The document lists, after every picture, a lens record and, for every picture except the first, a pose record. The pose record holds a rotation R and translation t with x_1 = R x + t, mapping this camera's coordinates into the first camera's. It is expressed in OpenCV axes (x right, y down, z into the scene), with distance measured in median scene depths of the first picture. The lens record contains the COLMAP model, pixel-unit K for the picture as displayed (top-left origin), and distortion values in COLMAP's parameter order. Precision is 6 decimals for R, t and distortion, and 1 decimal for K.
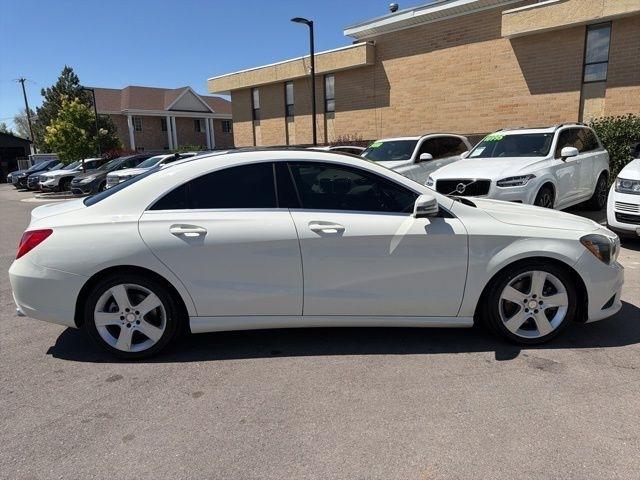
lens RADIAL K [[491.4, 0, 281.2], [0, 491.4, 238.4], [0, 0, 1]] dist [0.049398, -0.044715]
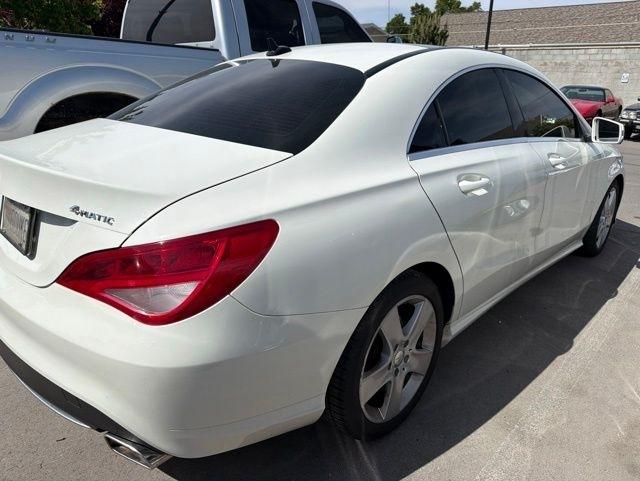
lens RADIAL K [[461.6, 0, 322.4], [0, 461.6, 242.9], [0, 0, 1]] dist [0.033634, -0.037992]
pose [[0.724434, -0.190247, 0.662571, -0.261111], [0.062681, 0.975360, 0.211526, -0.028512], [-0.686488, -0.111706, 0.718510, 0.270988]]
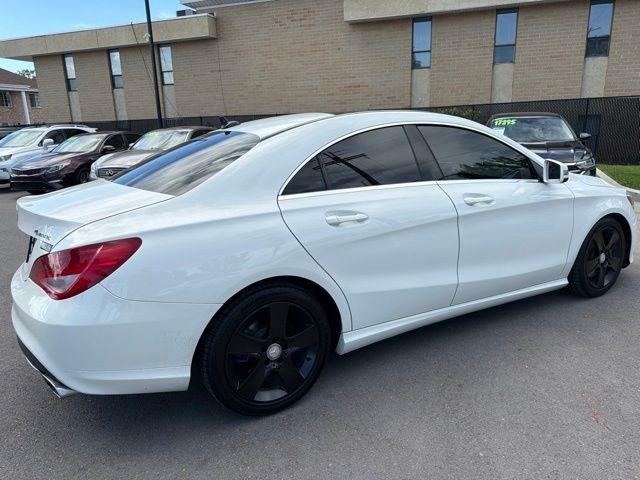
lens RADIAL K [[461.6, 0, 322.4], [0, 461.6, 238.7], [0, 0, 1]] dist [0.033634, -0.037992]
pose [[0.879350, -0.112707, 0.462646, -0.203326], [0.086561, 0.993232, 0.077438, -0.015979], [-0.468243, -0.028048, 0.883154, 0.152689]]
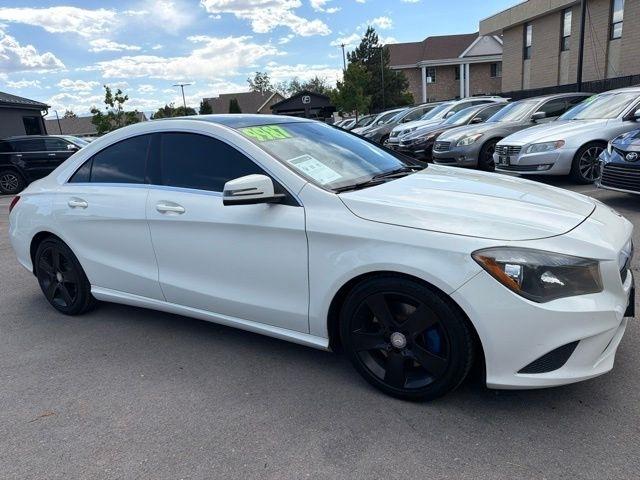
lens RADIAL K [[461.6, 0, 316.0], [0, 461.6, 238.1], [0, 0, 1]] dist [0.033634, -0.037992]
pose [[0.834263, 0.093118, -0.543447, 0.292360], [-0.030079, 0.991854, 0.123775, -0.031000], [0.550546, -0.086915, 0.830268, 0.168555]]
